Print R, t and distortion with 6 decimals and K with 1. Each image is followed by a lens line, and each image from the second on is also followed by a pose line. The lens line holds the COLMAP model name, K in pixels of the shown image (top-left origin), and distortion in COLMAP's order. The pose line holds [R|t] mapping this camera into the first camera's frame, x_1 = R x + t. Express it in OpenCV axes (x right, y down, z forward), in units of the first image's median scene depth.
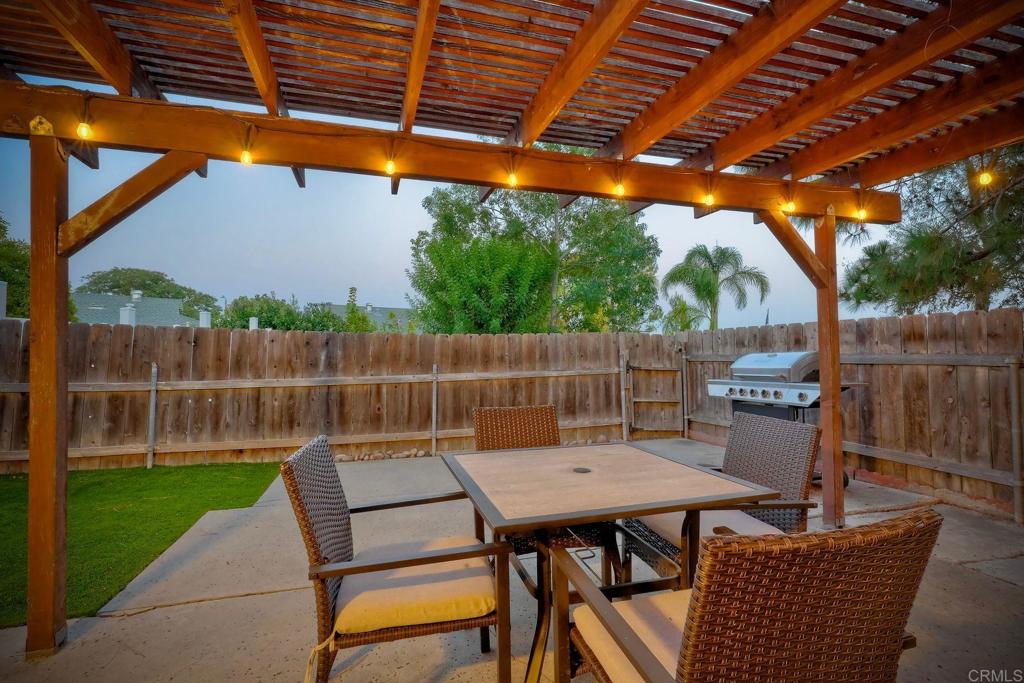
lens RADIAL K [[459.4, 0, 507.1], [0, 459.4, 340.6], [0, 0, 1]] dist [-0.008210, 0.002930]
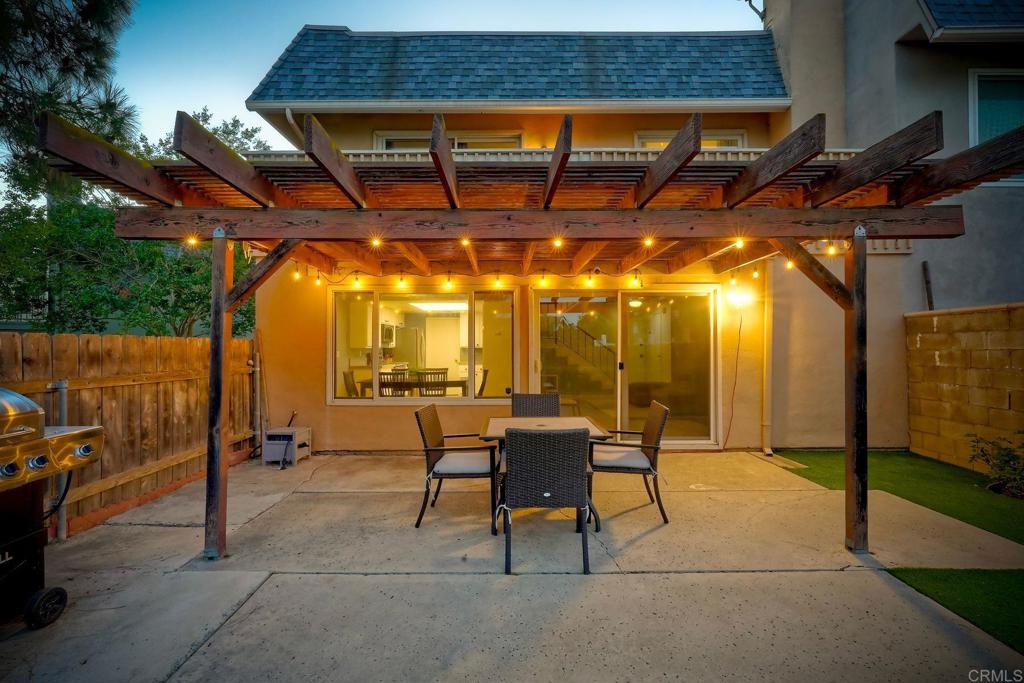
lens RADIAL K [[459.4, 0, 513.8], [0, 459.4, 341.9], [0, 0, 1]] dist [-0.008210, 0.002930]
pose [[-0.963226, -0.002904, 0.268677, -0.141290], [-0.015056, 0.998954, -0.043180, -0.022321], [-0.268271, -0.045637, -0.962262, 1.519517]]
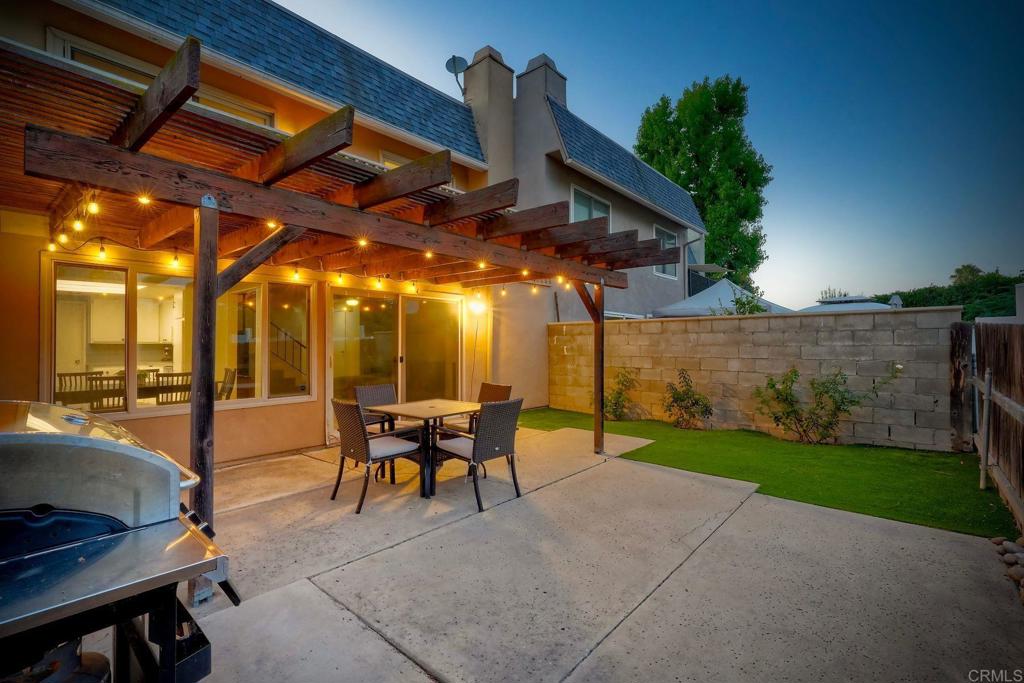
lens RADIAL K [[459.4, 0, 518.8], [0, 459.4, 340.2], [0, 0, 1]] dist [-0.008210, 0.002930]
pose [[-0.827543, -0.012507, -0.561263, 0.596380], [0.012288, 0.999109, -0.040381, -0.009394], [0.561268, -0.040314, -0.826652, 1.683437]]
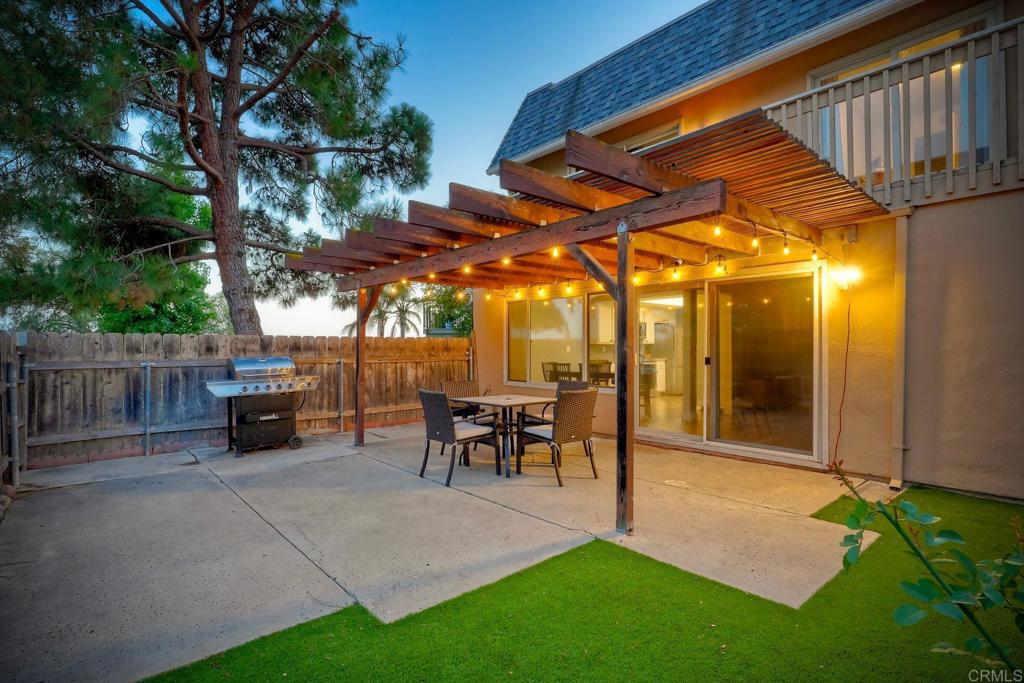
lens RADIAL K [[515.8, 0, 508.7], [0, 515.8, 342.3], [0, 0, 1]] dist [-0.002842, -0.000873]
pose [[-0.415431, 0.001491, 0.909623, -1.356214], [-0.031090, 0.999391, -0.015838, -0.027453], [-0.909093, -0.034860, -0.415132, 1.150751]]
